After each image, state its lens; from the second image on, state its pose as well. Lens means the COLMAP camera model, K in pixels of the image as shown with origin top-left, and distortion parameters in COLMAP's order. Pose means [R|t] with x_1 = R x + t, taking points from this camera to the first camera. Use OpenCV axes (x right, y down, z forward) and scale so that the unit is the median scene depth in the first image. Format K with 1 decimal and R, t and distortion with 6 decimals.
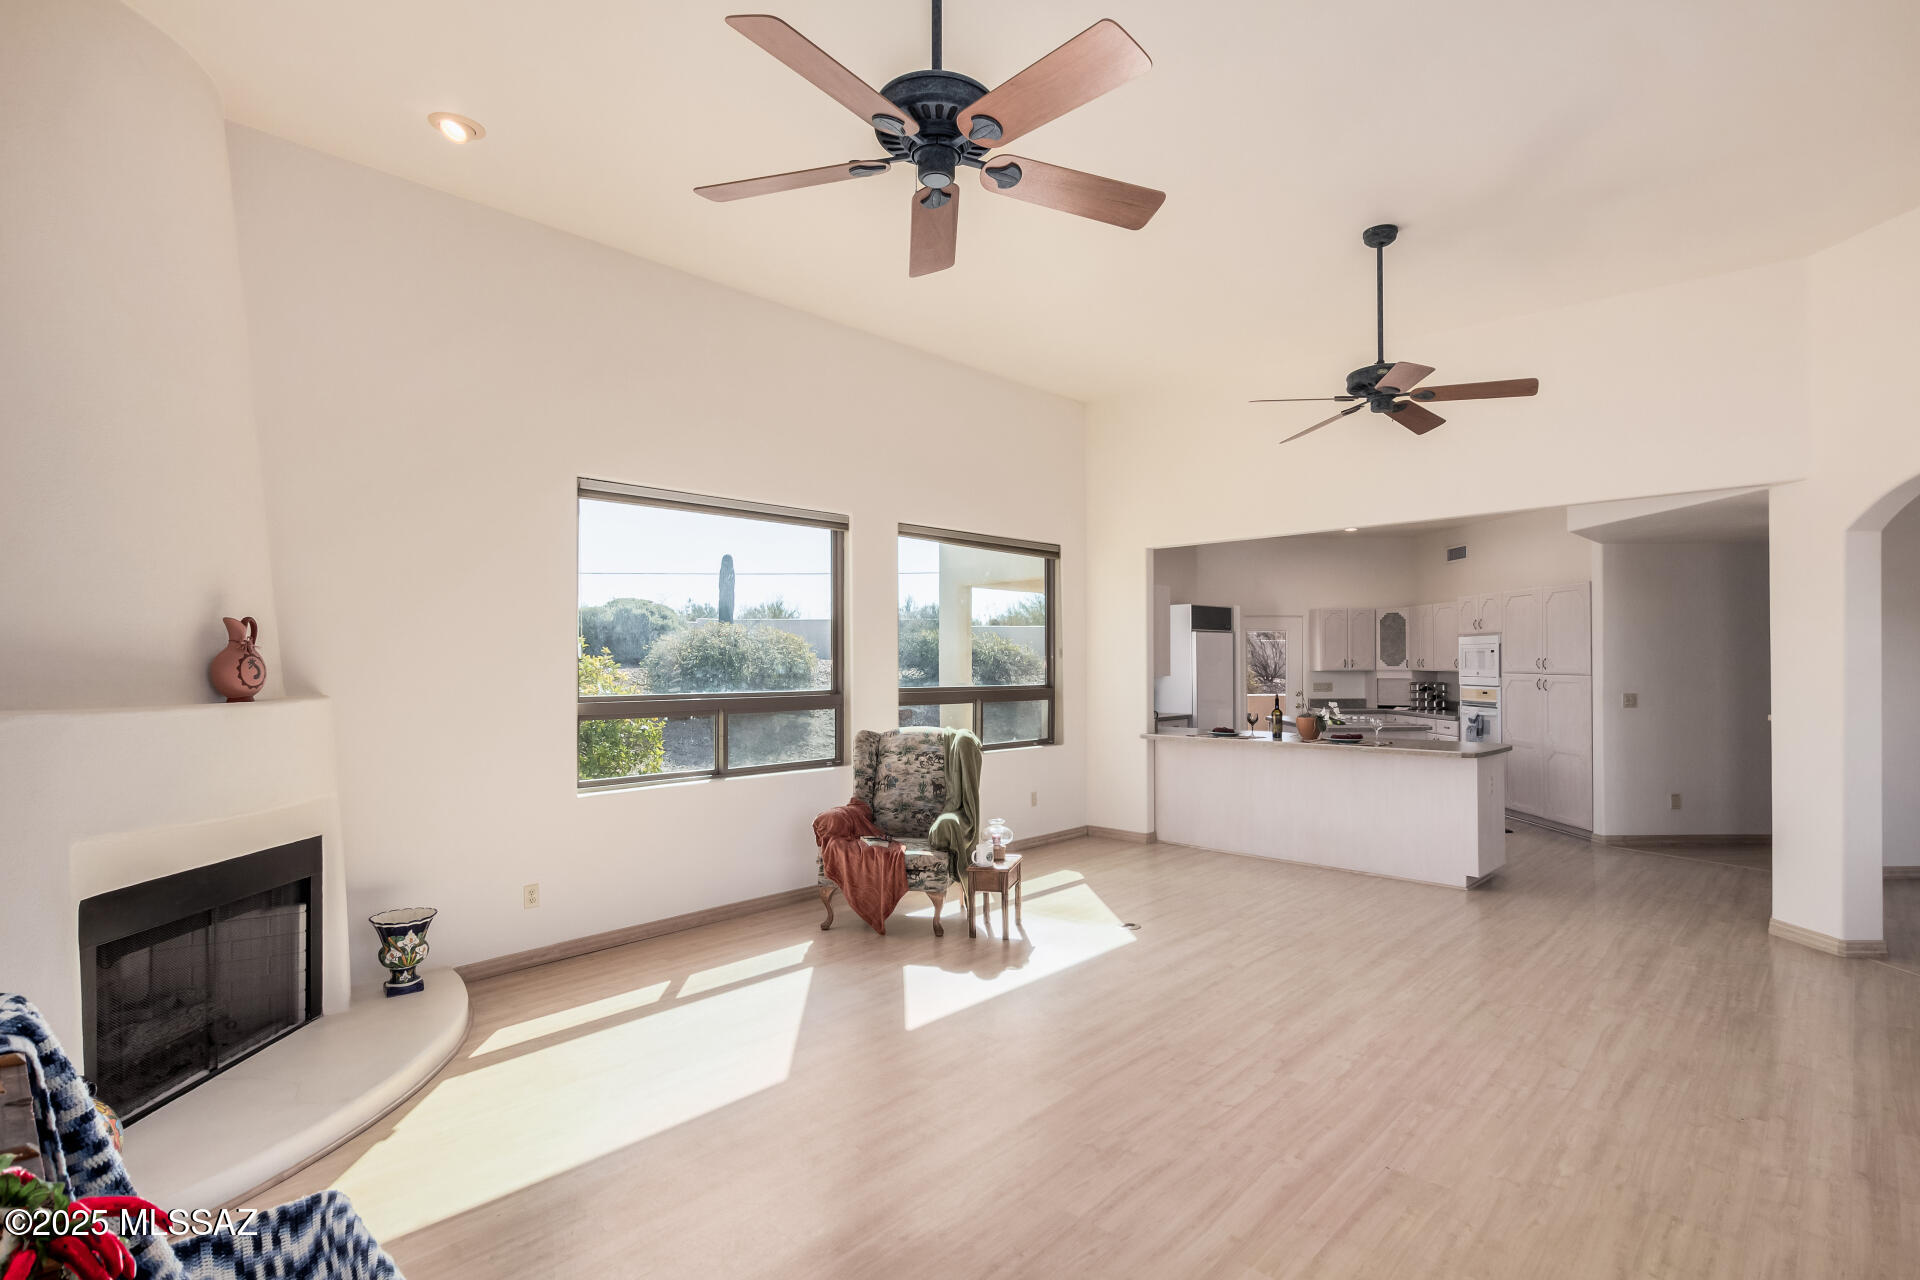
lens RADIAL K [[937.6, 0, 976.9], [0, 937.6, 659.1], [0, 0, 1]] dist [0.014850, -0.001515]
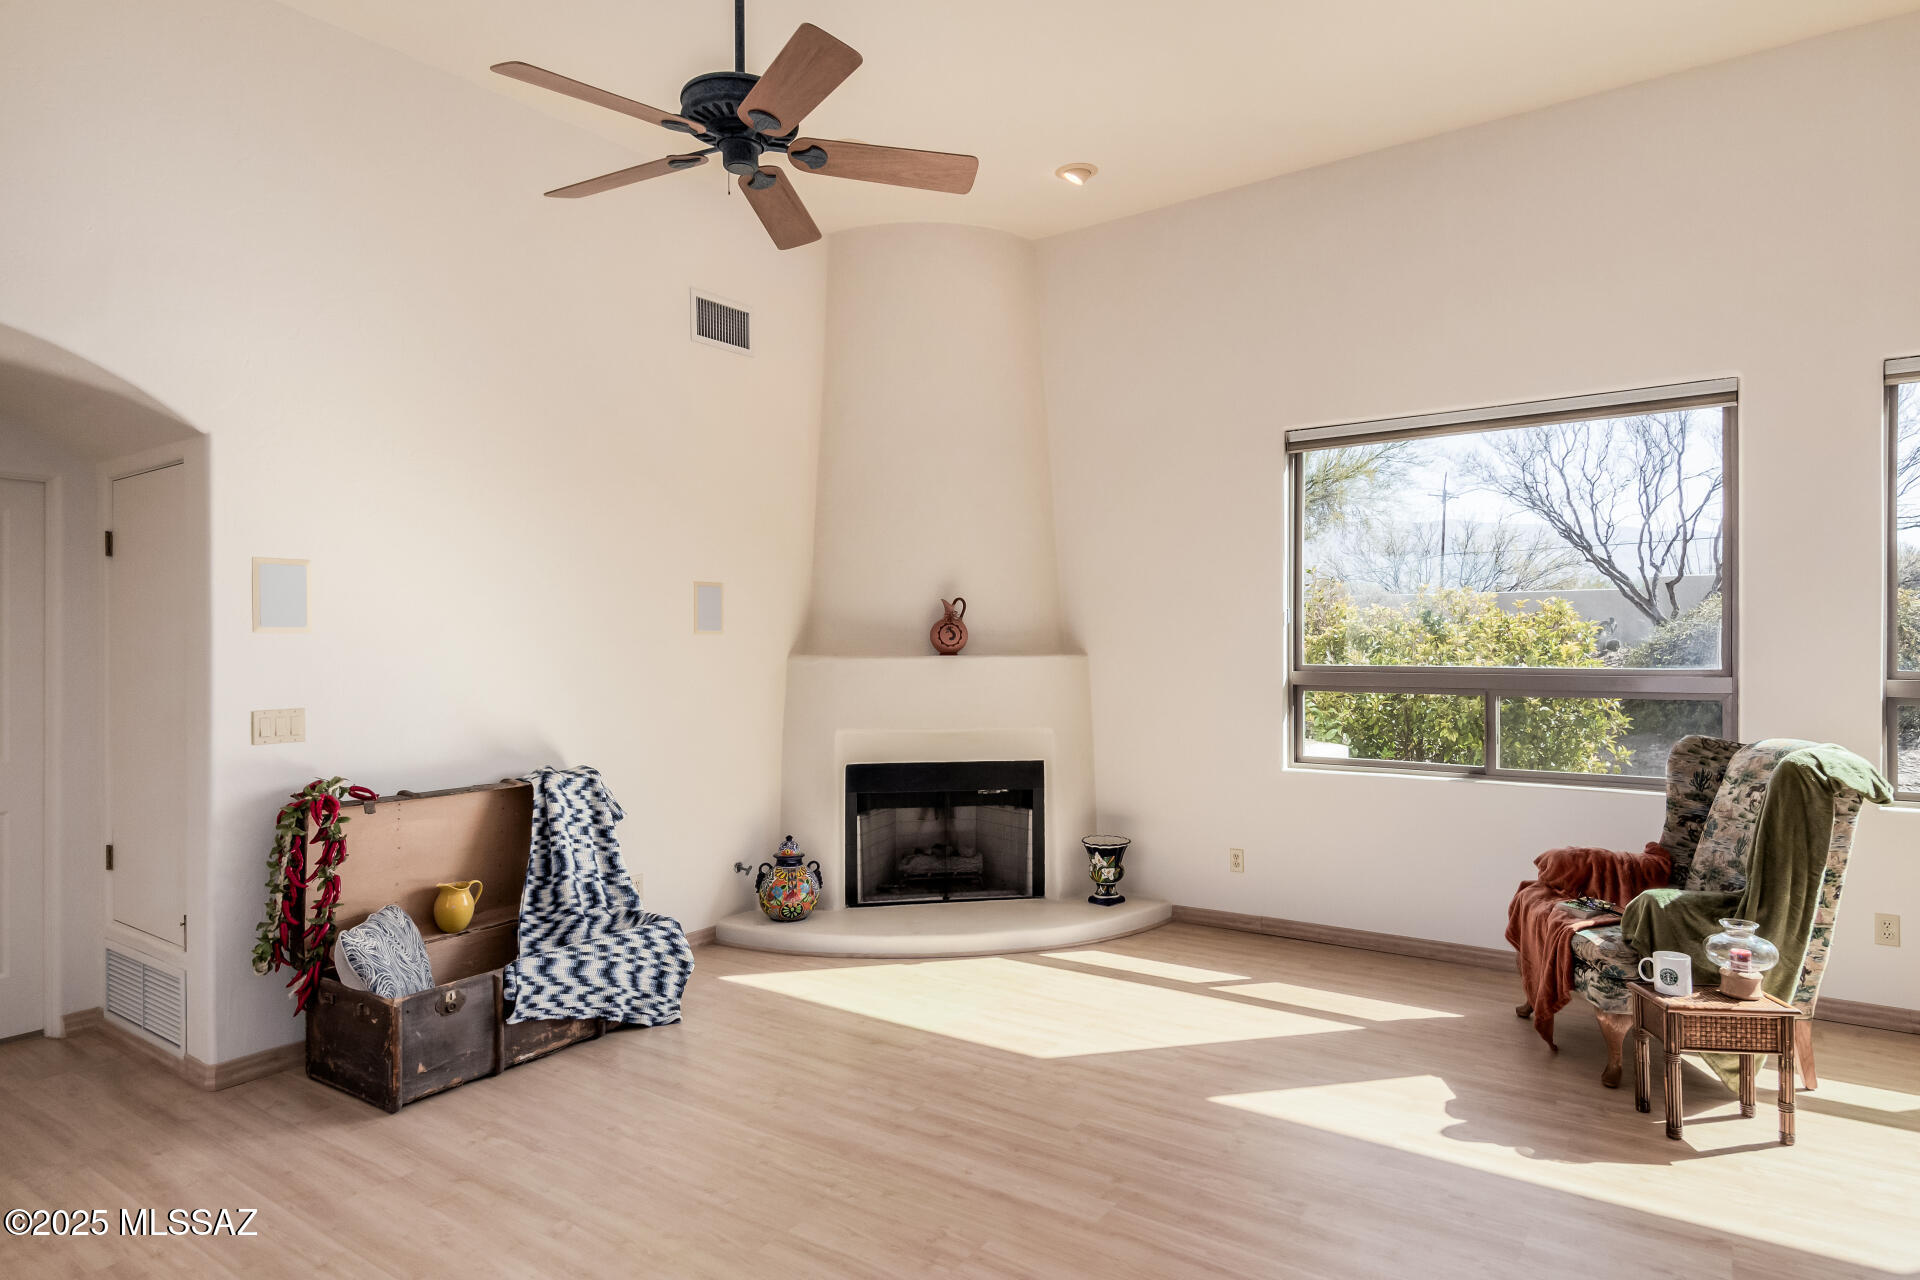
lens RADIAL K [[1078.2, 0, 983.4], [0, 1078.2, 646.4], [0, 0, 1]] dist [0.011864, -0.001237]
pose [[0.144840, 0.004712, -0.989444, 0.483840], [0.004940, 0.999973, 0.005485, 0.012102], [0.989443, -0.005683, 0.144812, 0.436340]]
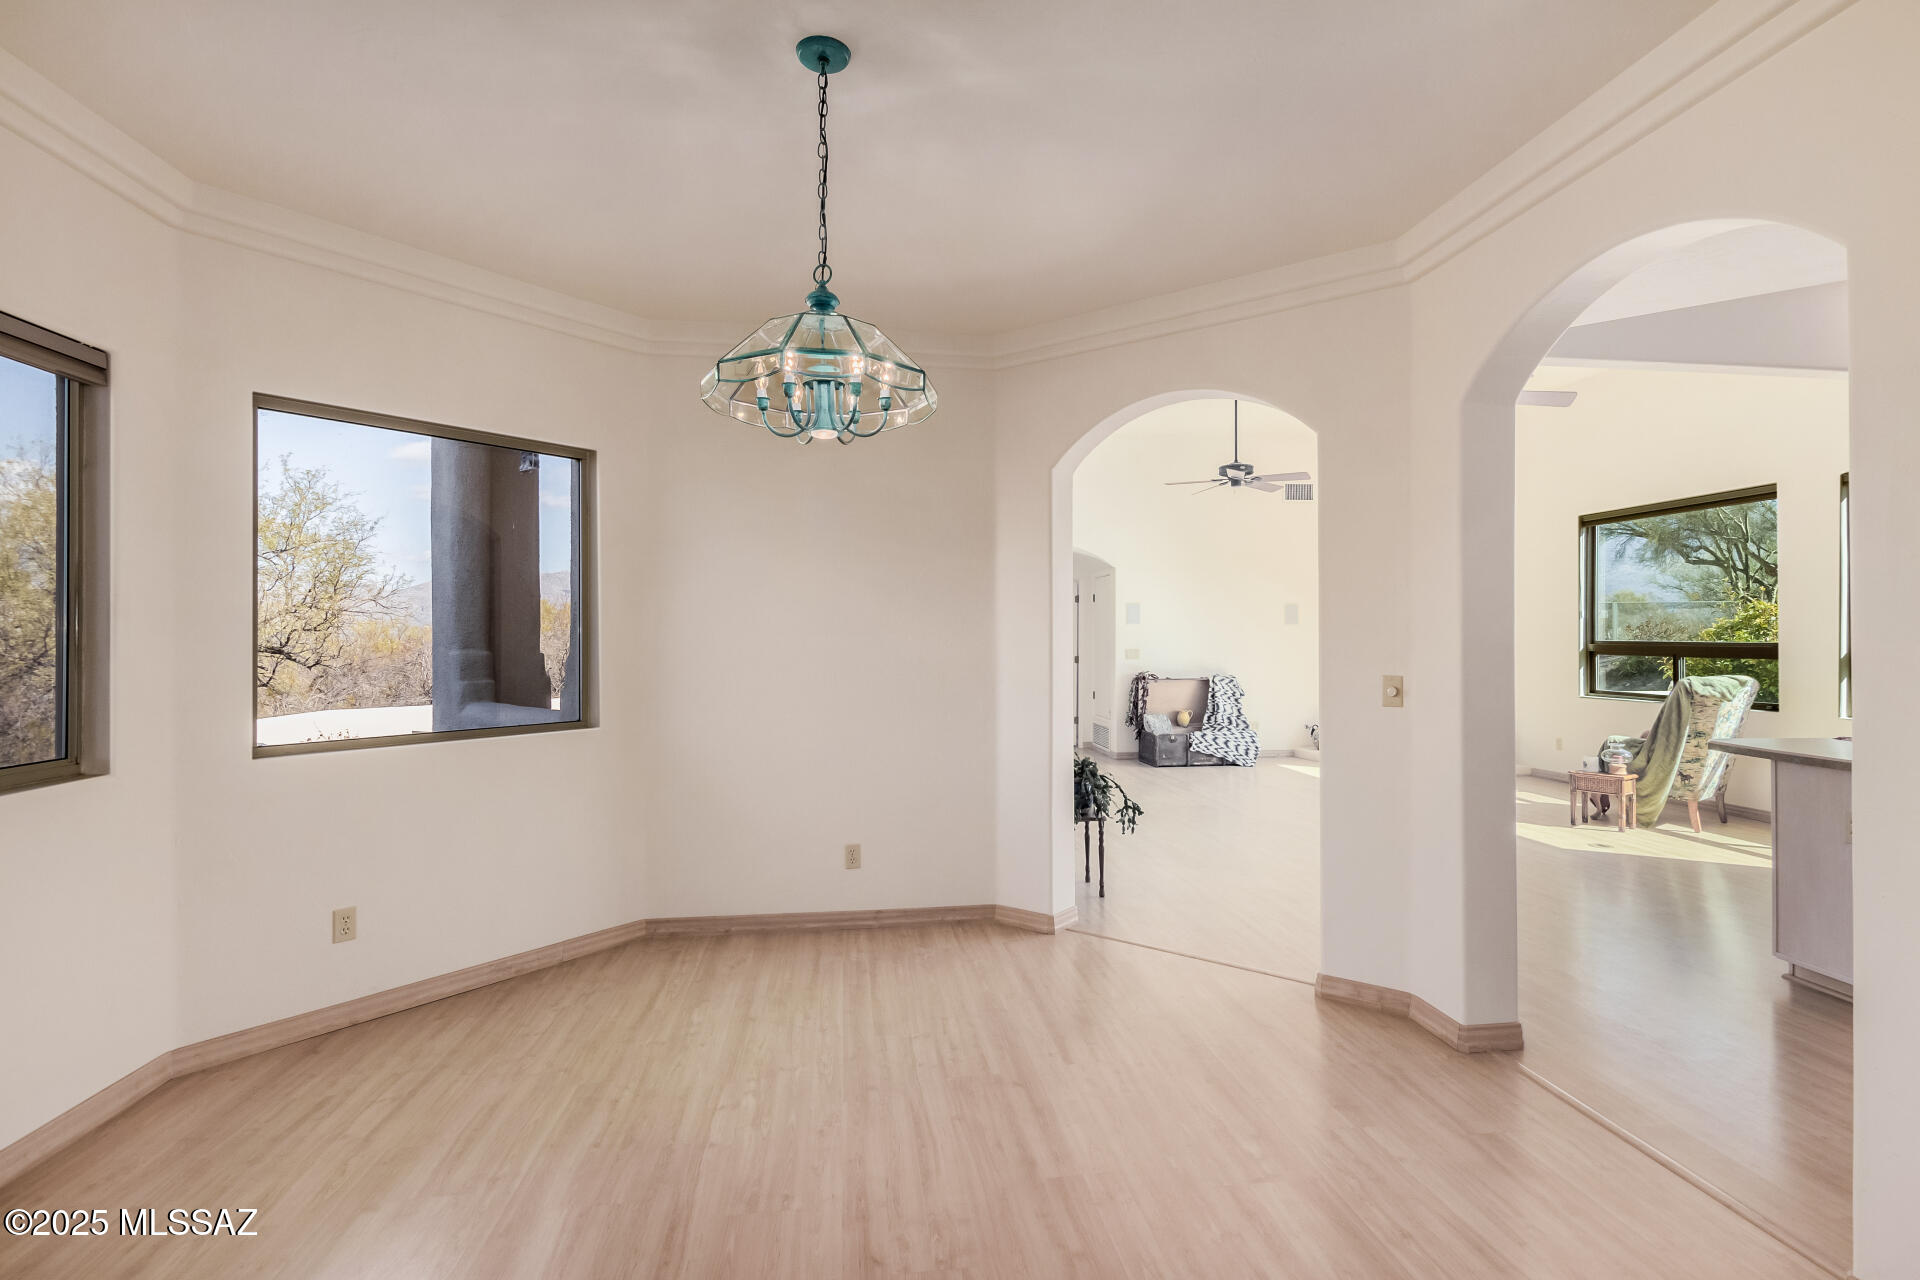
lens RADIAL K [[931.5, 0, 982.7], [0, 931.5, 628.3], [0, 0, 1]] dist [0.015292, -0.000303]
pose [[-0.621272, -0.003292, -0.783588, 1.327598], [0.002891, 0.999975, -0.006493, 0.021276], [0.783589, -0.006300, -0.621247, 0.974697]]
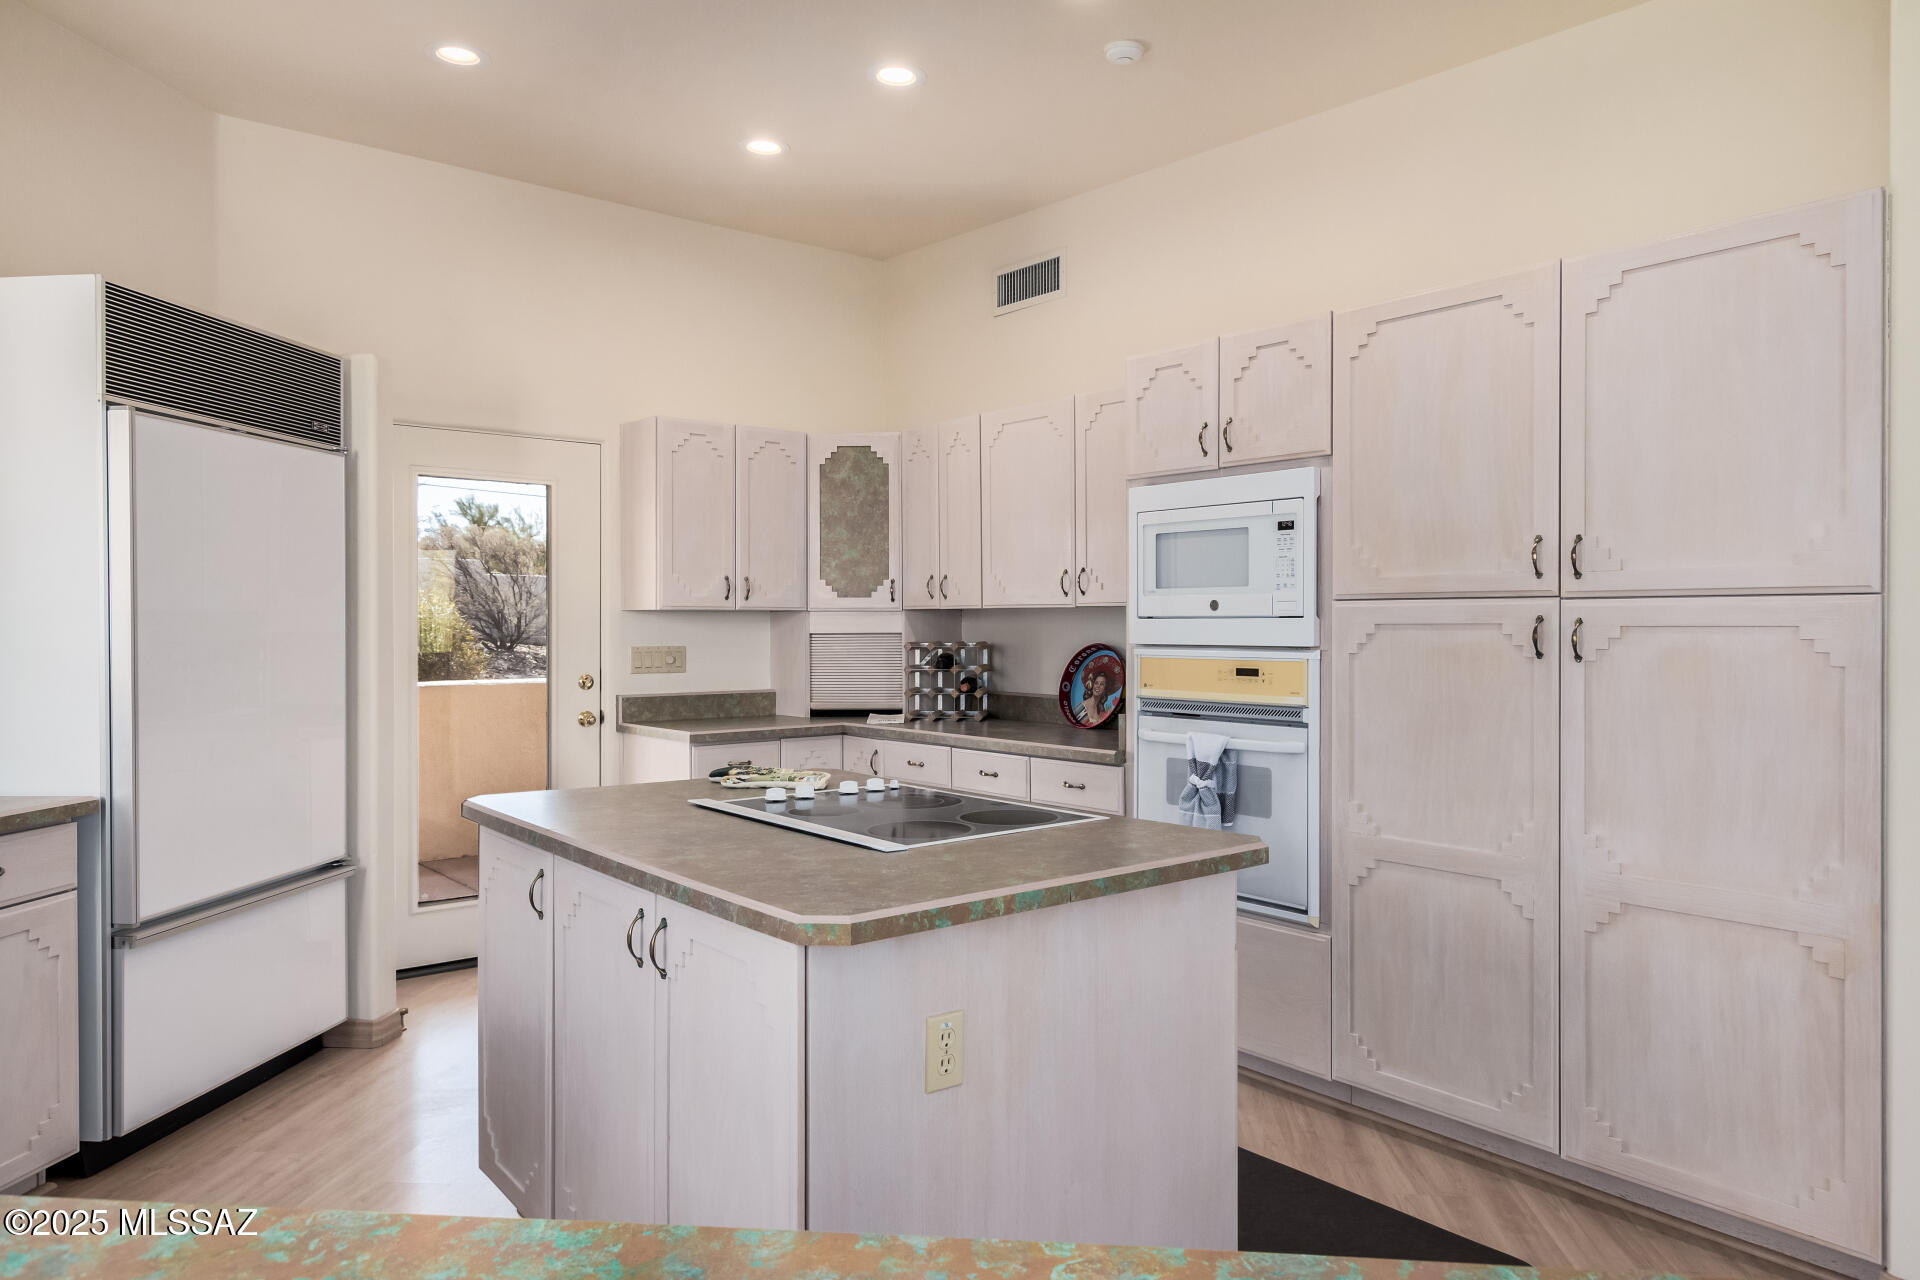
lens RADIAL K [[1253.0, 0, 983.0], [0, 1253.0, 637.0], [0, 0, 1]] dist [0.007162, 0.002817]
pose [[0.789433, -0.002517, 0.613831, 0.359801], [-0.004406, 0.999943, 0.009766, 0.032583], [-0.613821, -0.010414, 0.789377, 1.121919]]
